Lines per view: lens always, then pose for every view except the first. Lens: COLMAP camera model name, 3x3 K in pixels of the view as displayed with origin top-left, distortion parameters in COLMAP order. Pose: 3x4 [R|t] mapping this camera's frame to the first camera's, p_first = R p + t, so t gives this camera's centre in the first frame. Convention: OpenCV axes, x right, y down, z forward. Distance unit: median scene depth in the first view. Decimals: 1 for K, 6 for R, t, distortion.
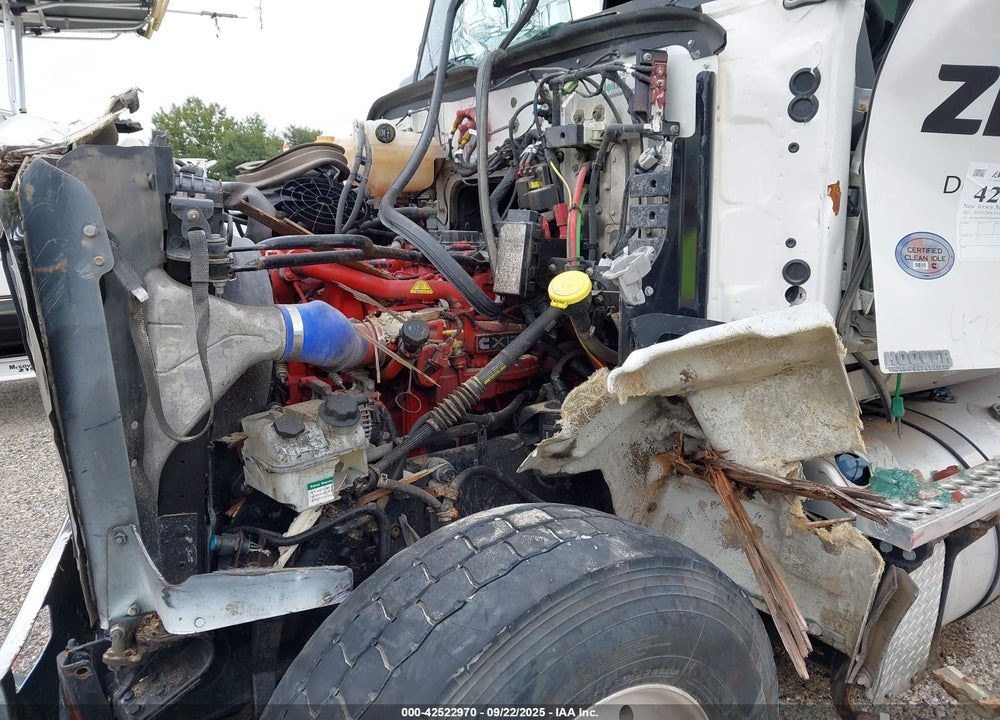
lens RADIAL K [[776.4, 0, 496.0], [0, 776.4, 368.3], [0, 0, 1]] dist [0.083685, -0.118086]
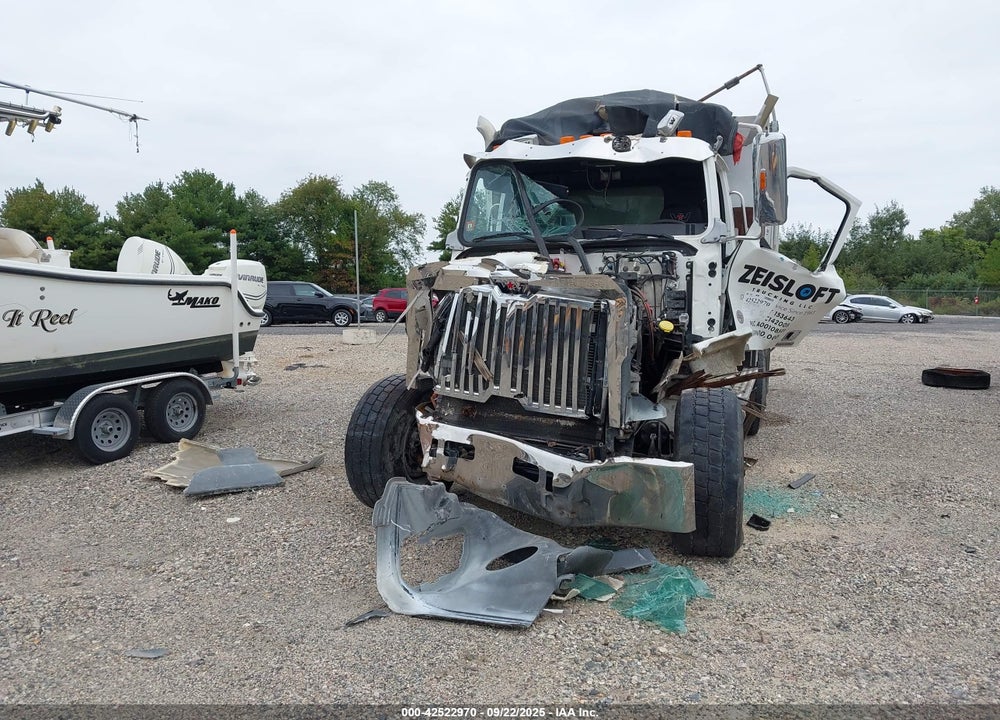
lens RADIAL K [[776.5, 0, 484.6], [0, 776.5, 363.1], [0, 0, 1]] dist [0.112965, -0.207515]
pose [[0.800096, -0.021631, 0.599481, -2.308491], [0.099365, 0.990323, -0.096883, 0.265252], [-0.591585, 0.137083, 0.794504, -0.989688]]
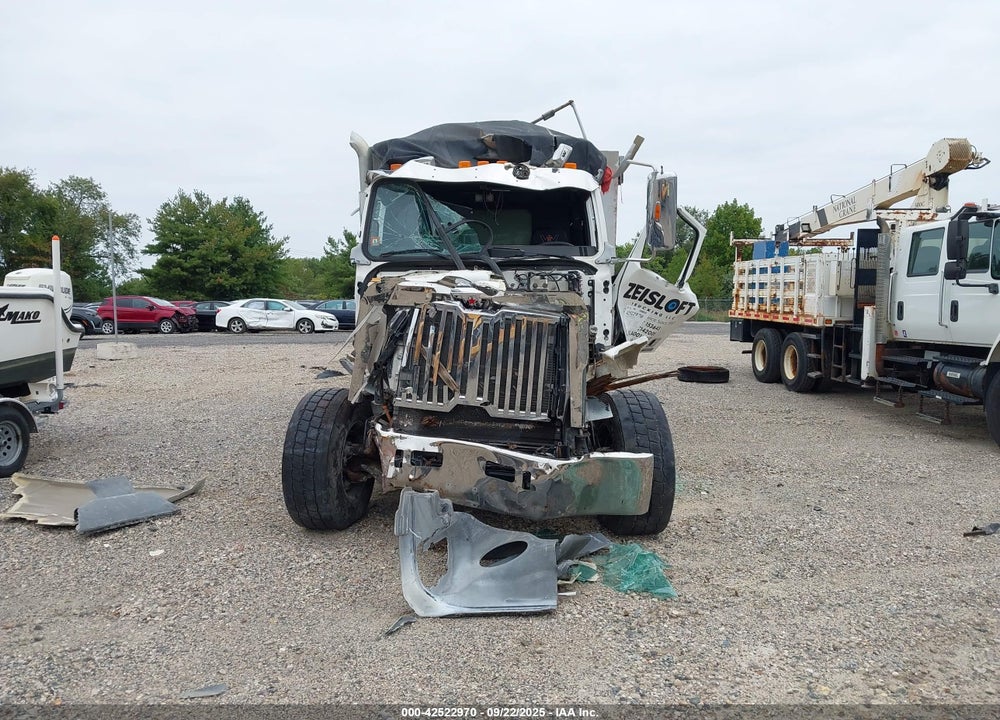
lens RADIAL K [[776.5, 0, 484.6], [0, 776.5, 363.1], [0, 0, 1]] dist [0.112965, -0.207515]
pose [[0.543067, -0.035815, 0.838925, -3.031826], [0.158971, 0.985407, -0.060839, 0.153956], [-0.824504, 0.166405, 0.540835, -0.493954]]
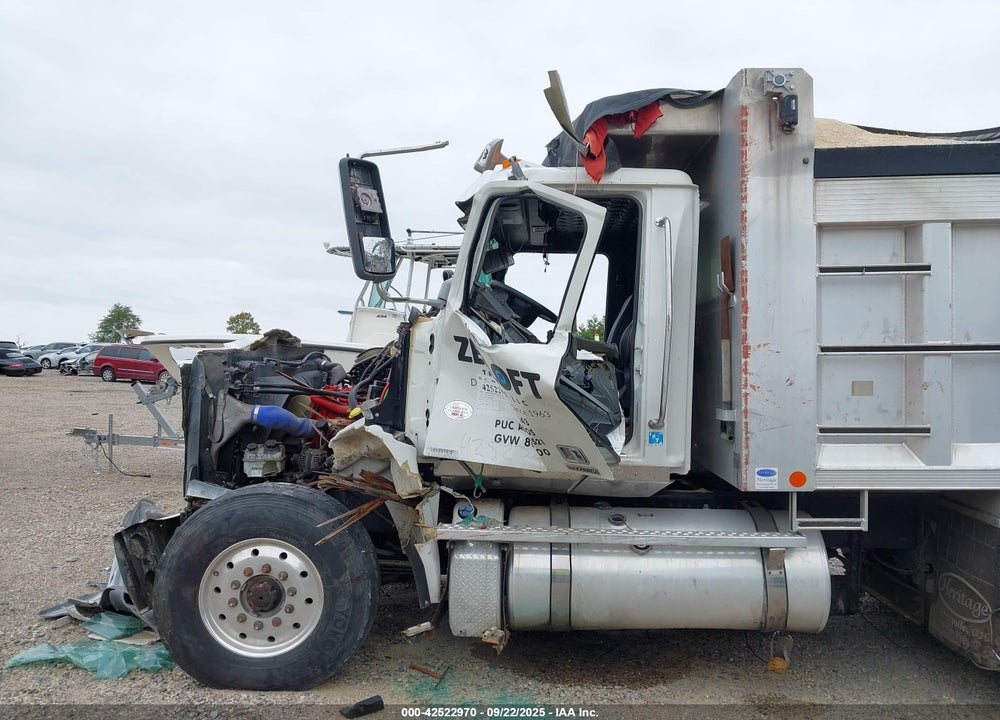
lens RADIAL K [[774.9, 0, 488.6], [0, 774.9, 353.3], [0, 0, 1]] dist [0.117165, -0.237438]
pose [[0.809573, 0.048291, -0.585029, 1.904217], [-0.183168, 0.967633, -0.173597, 0.074440], [0.557710, 0.247698, 0.792215, -0.809667]]
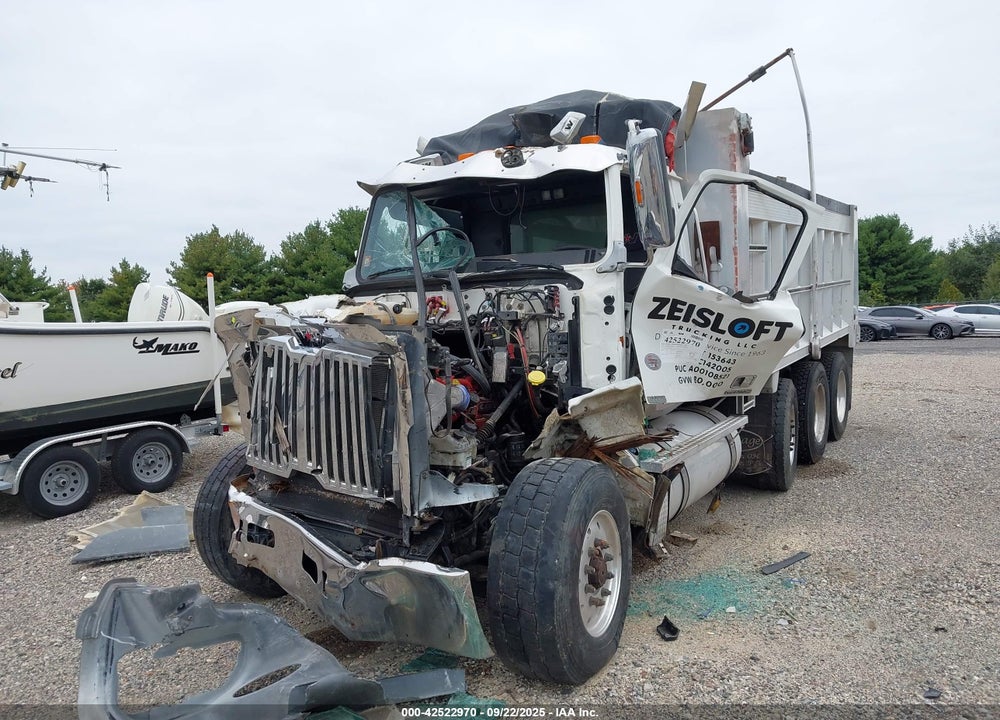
lens RADIAL K [[776.5, 0, 484.6], [0, 776.5, 363.1], [0, 0, 1]] dist [0.112965, -0.207515]
pose [[0.906751, -0.023791, 0.420994, -1.087730], [0.092734, 0.985215, -0.144057, 0.189687], [-0.411342, 0.169664, 0.895551, -1.145388]]
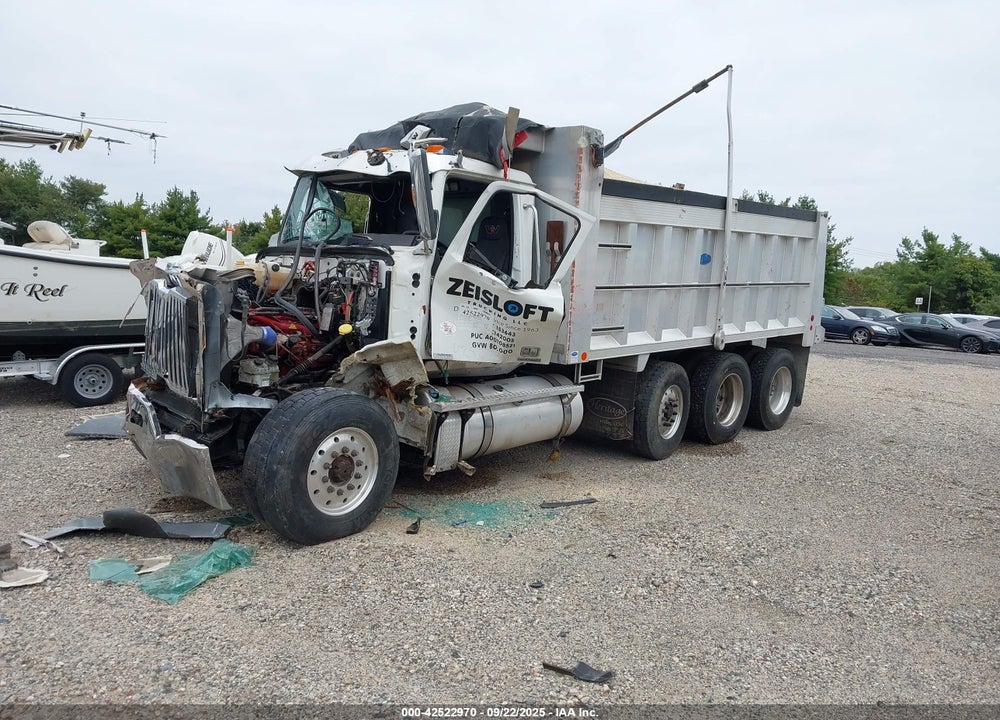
lens RADIAL K [[764.2, 0, 486.2], [0, 764.2, 360.0], [0, 0, 1]] dist [0.213713, -0.464633]
pose [[0.963598, 0.065126, 0.259301, -0.165599], [-0.036763, 0.992941, -0.112768, 0.368464], [-0.264815, 0.099130, 0.959190, -2.250100]]
